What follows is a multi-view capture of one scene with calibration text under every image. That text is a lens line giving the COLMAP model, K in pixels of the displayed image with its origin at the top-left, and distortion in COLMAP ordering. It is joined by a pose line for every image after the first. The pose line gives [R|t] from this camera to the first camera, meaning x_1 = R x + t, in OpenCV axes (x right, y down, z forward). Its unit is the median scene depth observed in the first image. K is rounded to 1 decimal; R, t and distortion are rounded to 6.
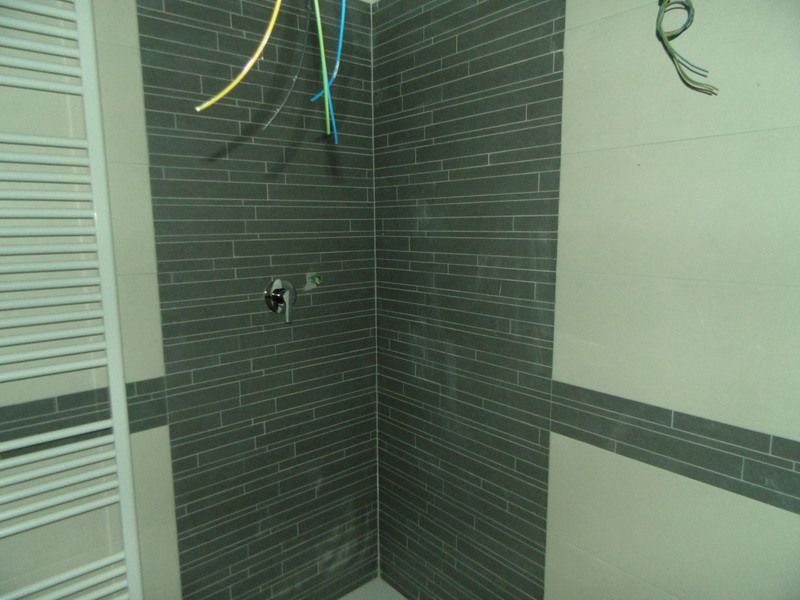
lens RADIAL K [[534.8, 0, 398.6], [0, 534.8, 297.7], [0, 0, 1]] dist [0.024027, -0.006442]
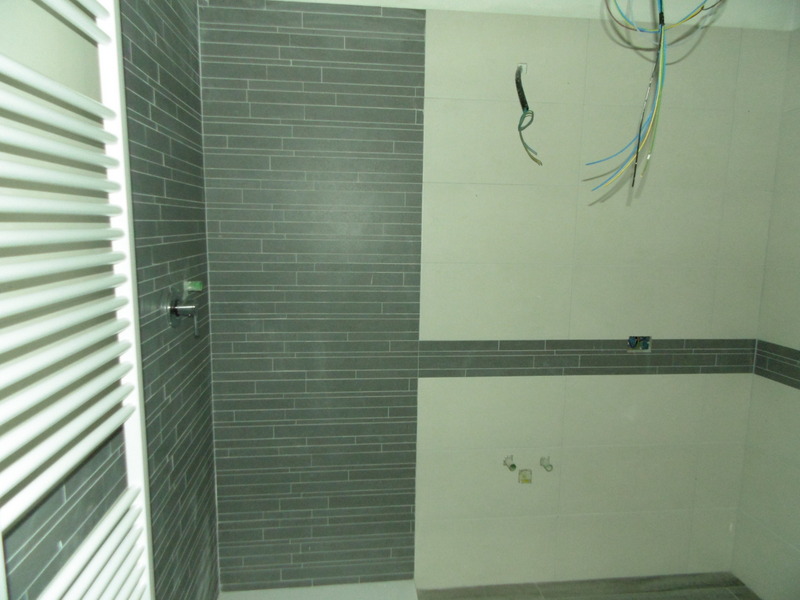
lens RADIAL K [[534.8, 0, 399.7], [0, 534.8, 302.0], [0, 0, 1]] dist [0.024027, -0.006442]
pose [[0.557304, -0.095682, 0.824777, -0.864164], [0.093758, 0.994237, 0.051988, -0.025470], [-0.824998, 0.048356, 0.563063, 0.237092]]
